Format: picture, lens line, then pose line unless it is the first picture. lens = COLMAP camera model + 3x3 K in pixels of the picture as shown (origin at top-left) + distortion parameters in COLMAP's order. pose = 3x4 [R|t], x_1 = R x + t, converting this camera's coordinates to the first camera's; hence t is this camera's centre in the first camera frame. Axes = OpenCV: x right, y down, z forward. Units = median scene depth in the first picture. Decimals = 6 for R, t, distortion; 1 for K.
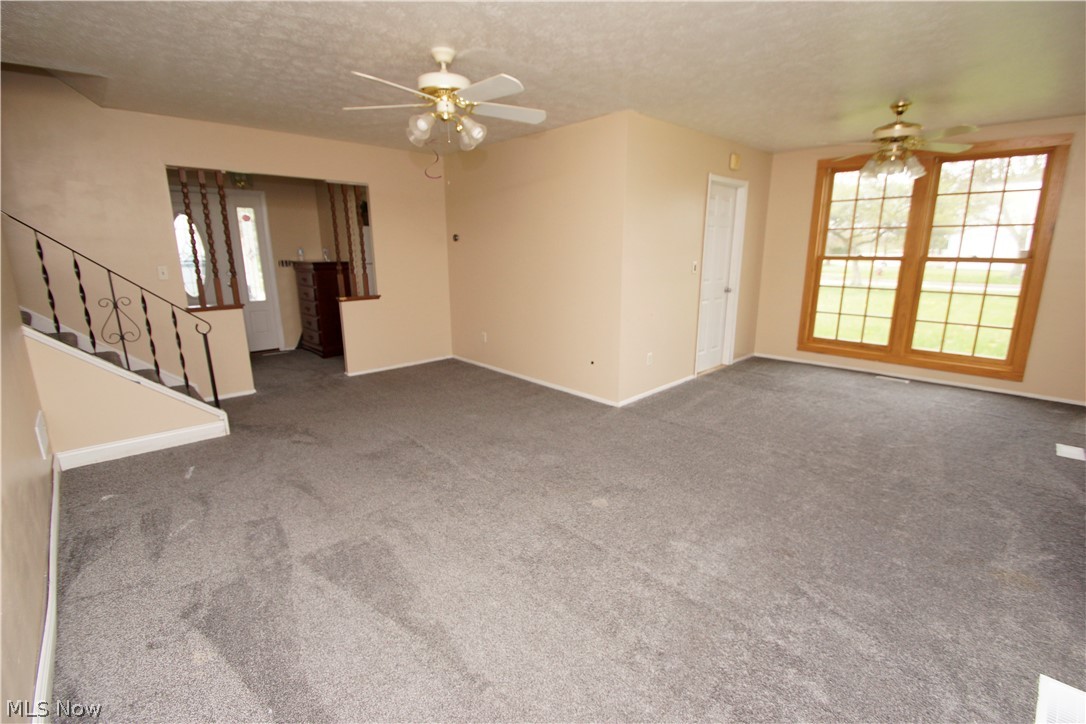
lens RADIAL K [[482.7, 0, 543.9], [0, 482.7, 358.2], [0, 0, 1]] dist [-0.001171, -0.000120]
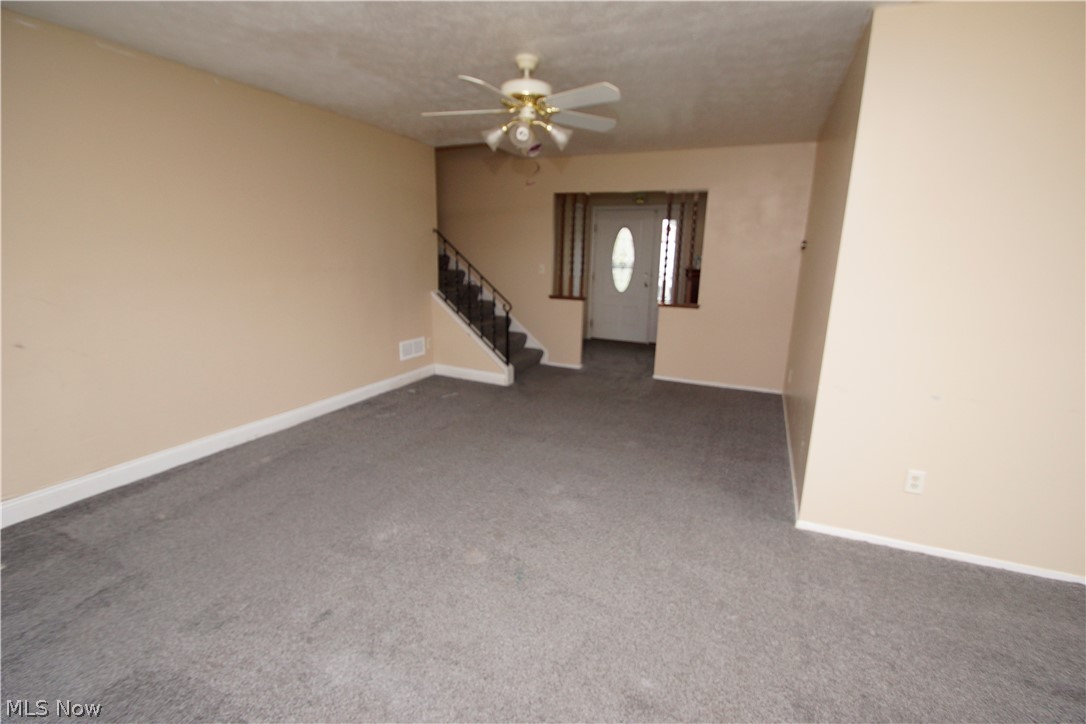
lens RADIAL K [[474.0, 0, 540.9], [0, 474.0, 352.0], [0, 0, 1]] dist [-0.000447, -0.000018]
pose [[0.384088, 0.202101, -0.900906, 0.495203], [-0.231273, 0.965702, 0.118037, -0.098423], [0.893862, 0.163019, 0.417655, 0.425850]]
